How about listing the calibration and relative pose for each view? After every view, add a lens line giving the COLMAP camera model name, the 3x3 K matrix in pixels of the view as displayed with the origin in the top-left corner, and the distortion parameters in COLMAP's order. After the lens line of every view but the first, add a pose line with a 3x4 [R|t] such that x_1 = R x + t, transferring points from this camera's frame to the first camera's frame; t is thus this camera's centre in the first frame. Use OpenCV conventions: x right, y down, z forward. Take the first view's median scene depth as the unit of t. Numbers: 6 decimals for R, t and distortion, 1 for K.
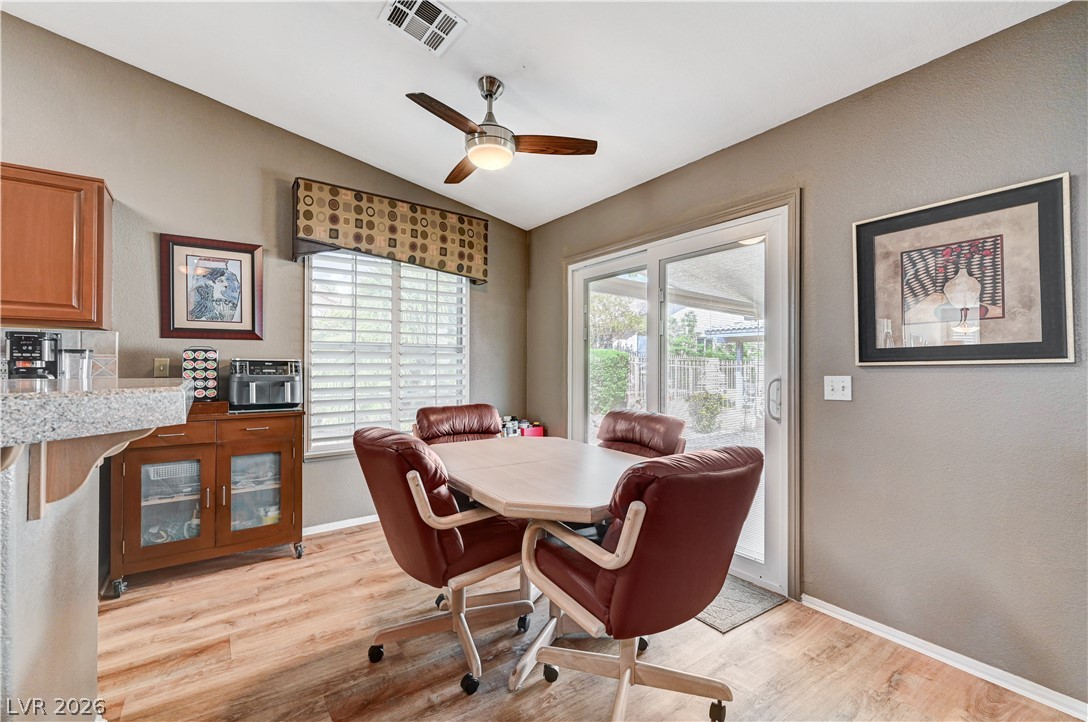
lens RADIAL K [[458.2, 0, 545.7], [0, 458.2, 364.5], [0, 0, 1]] dist [-0.000212, -0.000220]
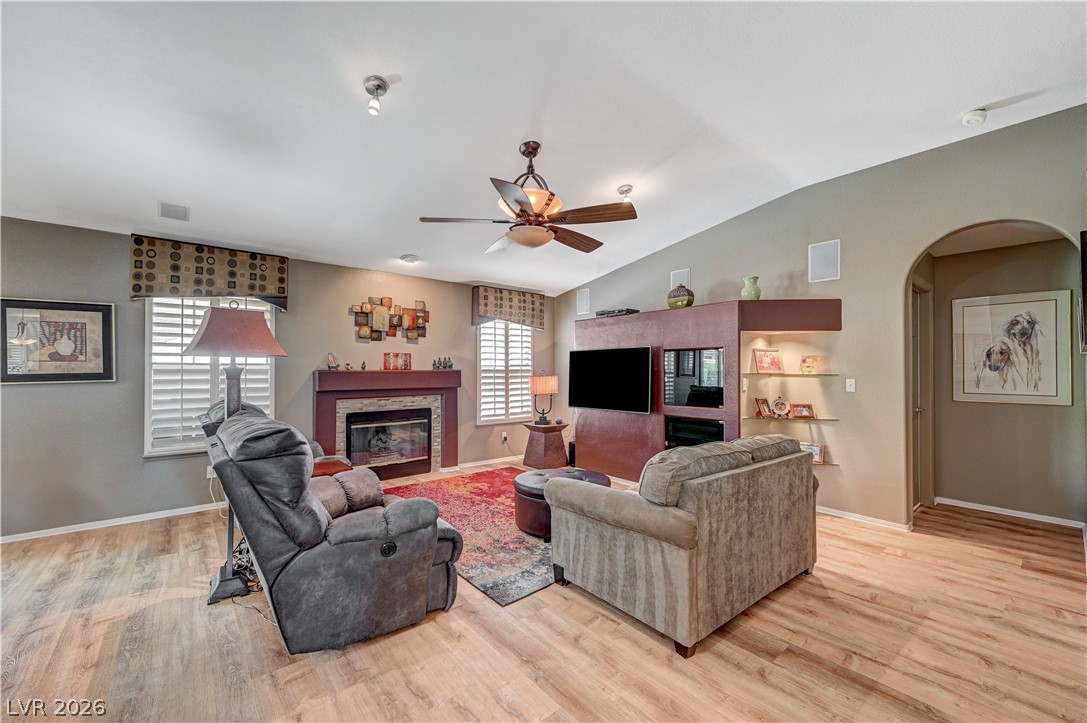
lens RADIAL K [[437.2, 0, 549.7], [0, 437.2, 362.9], [0, 0, 1]] dist [0.001858, -0.000022]
pose [[-0.079007, 0.009528, 0.996829, -0.746118], [-0.006786, 0.999926, -0.010095, -0.051858], [-0.996851, -0.007563, -0.078937, -0.617476]]
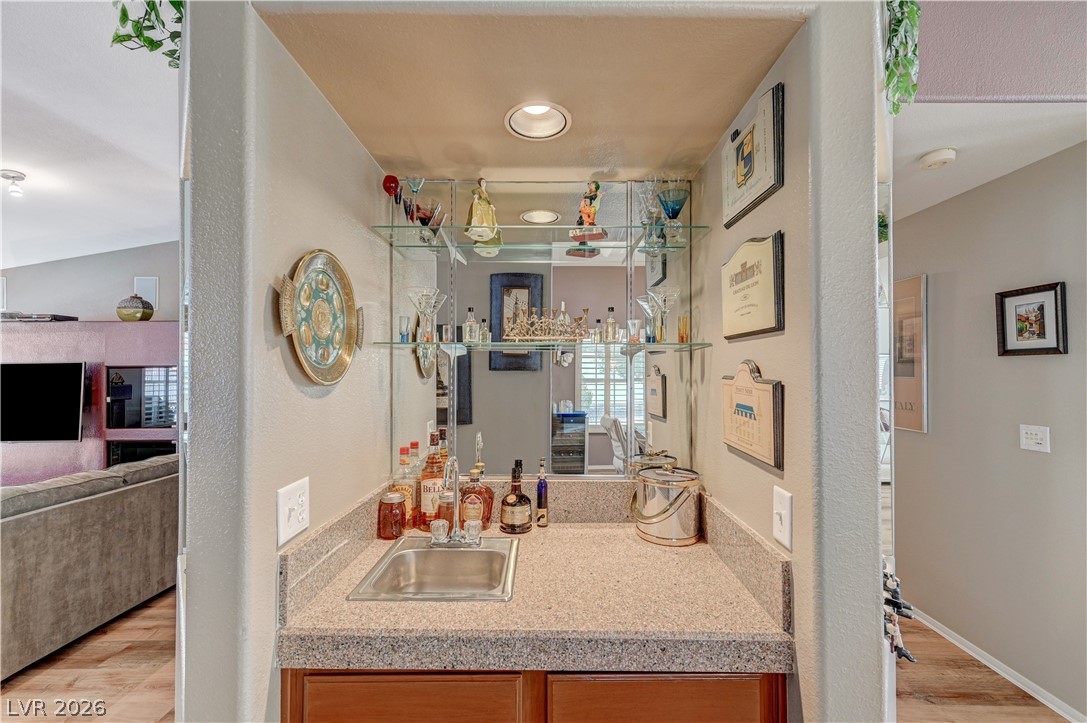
lens RADIAL K [[428.7, 0, 545.5], [0, 428.7, 371.1], [0, 0, 1]] dist [0.002101, 0.000347]
pose [[-0.811763, -0.002604, 0.583982, -1.148973], [-0.007099, 0.999960, -0.005408, -0.107663], [-0.583944, -0.008536, -0.811749, -0.864617]]
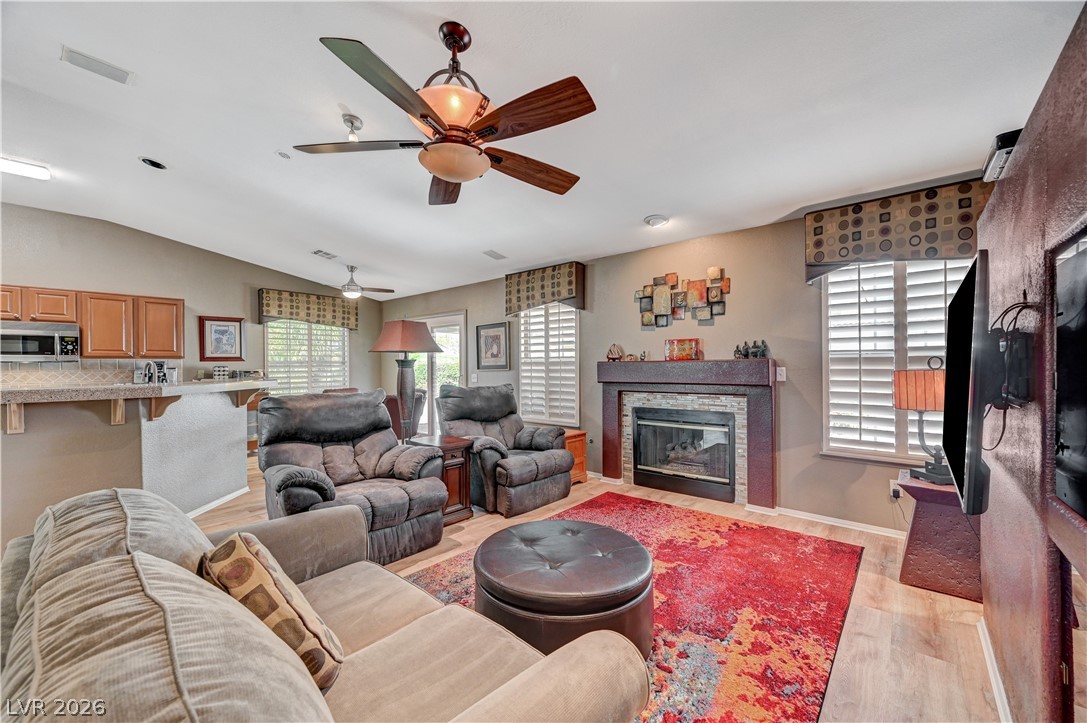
lens RADIAL K [[427.9, 0, 545.2], [0, 427.9, 365.1], [0, 0, 1]] dist [0.000168, 0.000404]
pose [[0.973770, -0.010402, 0.227298, 0.339131], [0.009582, 0.999943, 0.004712, -0.032267], [-0.227334, -0.002411, 0.973814, -1.418650]]
